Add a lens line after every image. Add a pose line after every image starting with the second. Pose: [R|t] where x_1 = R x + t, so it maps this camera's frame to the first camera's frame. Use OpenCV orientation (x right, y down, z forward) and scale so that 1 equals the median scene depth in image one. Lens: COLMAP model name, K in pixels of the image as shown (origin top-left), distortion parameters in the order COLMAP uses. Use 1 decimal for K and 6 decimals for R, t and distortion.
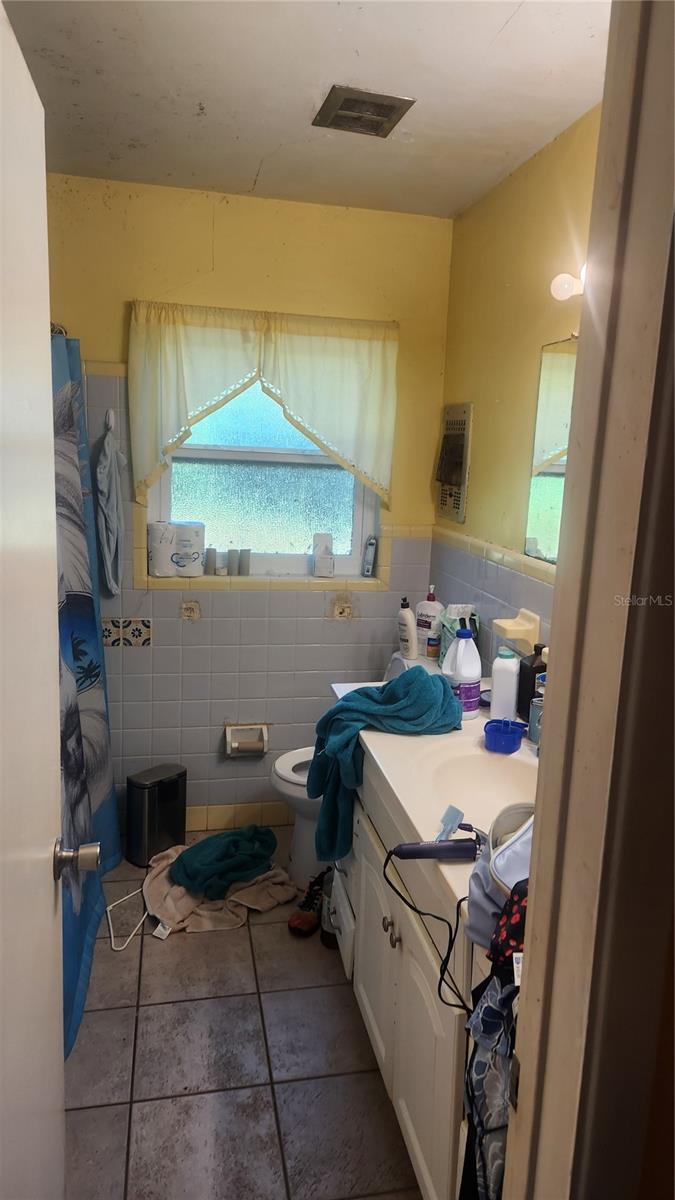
lens RADIAL K [[786.0, 0, 337.5], [0, 786.0, 600.0], [0, 0, 1]] dist [0.055434, -0.067446]
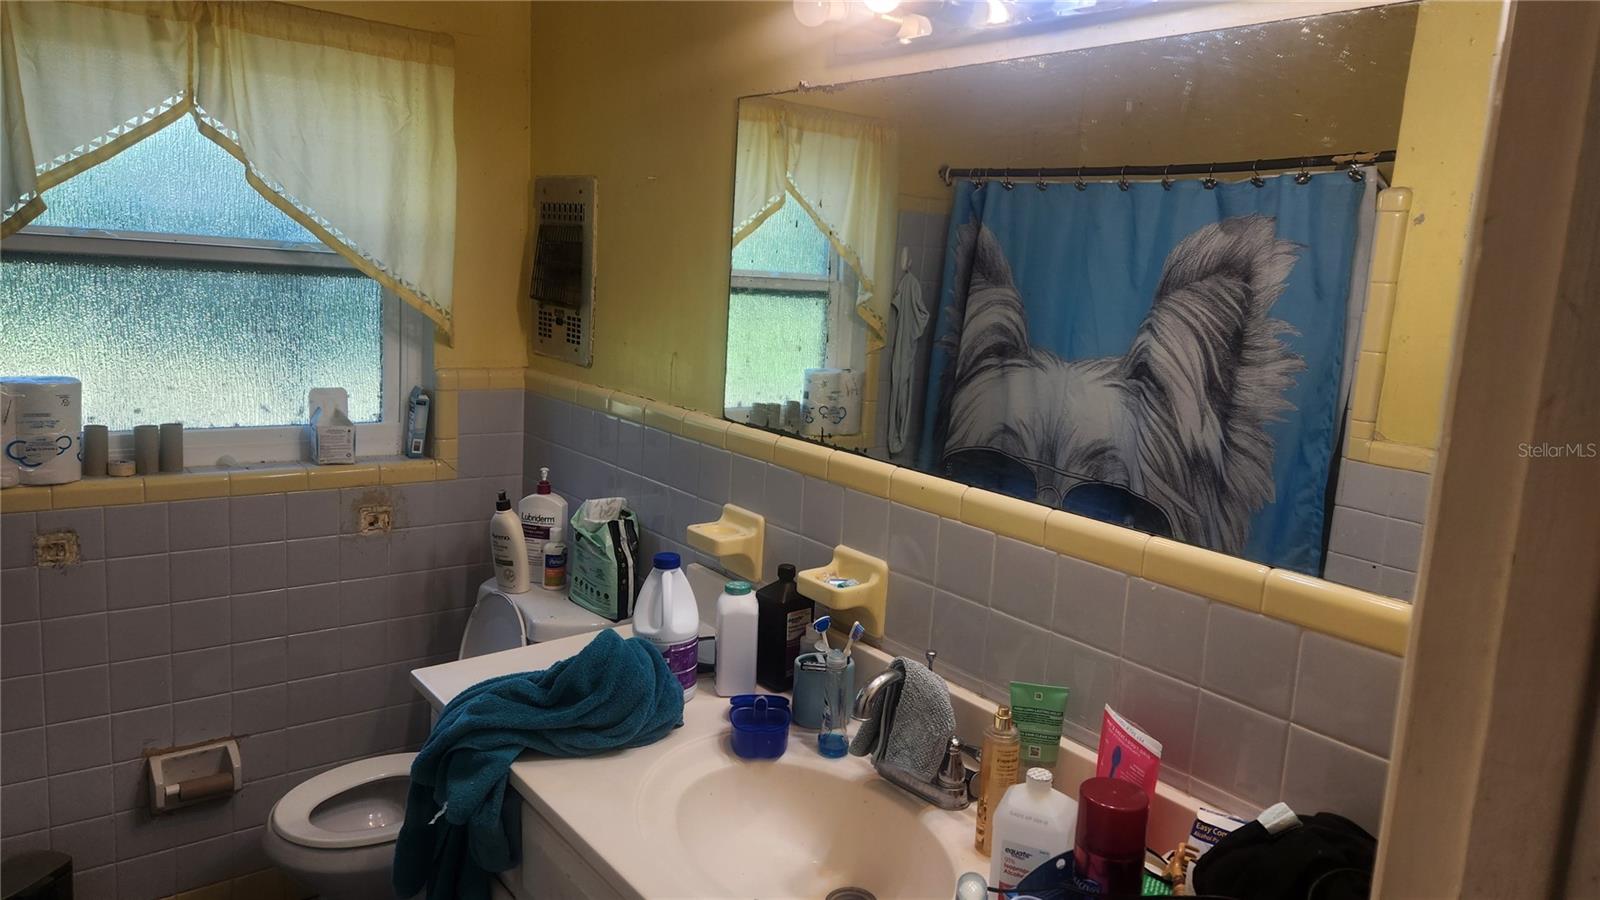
lens RADIAL K [[1048.0, 0, 806.6], [0, 1048.0, 426.7], [0, 0, 1]] dist [0.055434, -0.067446]
pose [[0.877809, -0.058904, 0.475376, -0.086906], [0.064437, 0.997911, 0.004664, -0.040464], [-0.474658, 0.026537, 0.879770, 0.170537]]
